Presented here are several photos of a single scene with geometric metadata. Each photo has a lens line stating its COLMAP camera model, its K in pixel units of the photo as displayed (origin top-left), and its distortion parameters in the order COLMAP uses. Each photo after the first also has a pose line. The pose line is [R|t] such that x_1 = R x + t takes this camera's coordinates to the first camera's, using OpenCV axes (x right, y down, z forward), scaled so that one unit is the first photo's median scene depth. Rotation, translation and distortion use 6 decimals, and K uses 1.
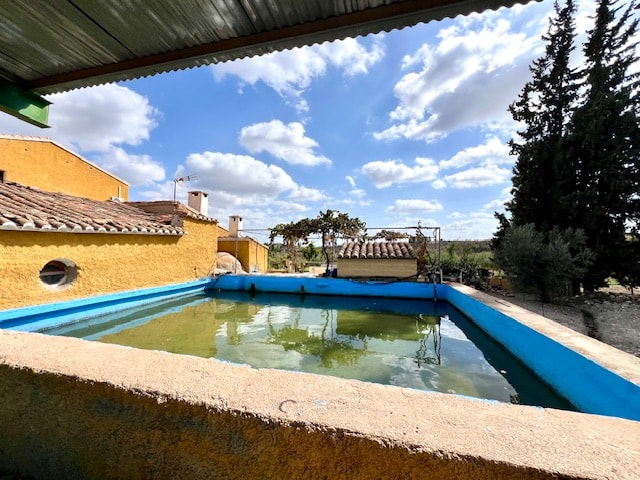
lens RADIAL K [[258.2, 0, 320.0], [0, 258.2, 240.0], [0, 0, 1]] dist [0.011534, -0.010798]
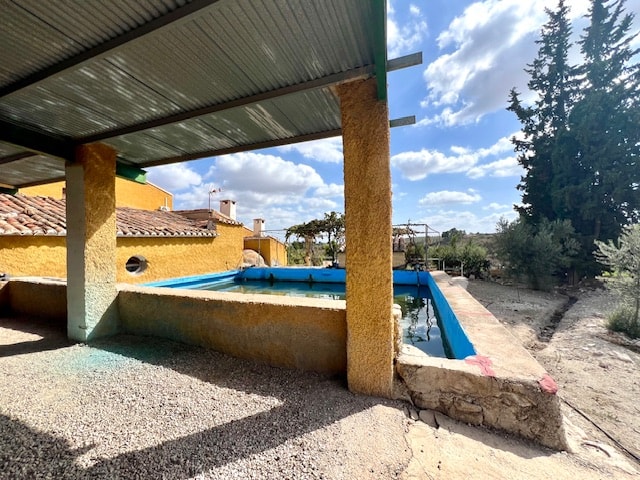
lens RADIAL K [[252.0, 0, 320.0], [0, 252.0, 240.0], [0, 0, 1]] dist [-0.000882, 0.000075]
pose [[0.994521, -0.023316, -0.101903, 0.083822], [0.024459, 0.999651, 0.009981, -0.000804], [0.101635, -0.012419, 0.994744, -0.147892]]
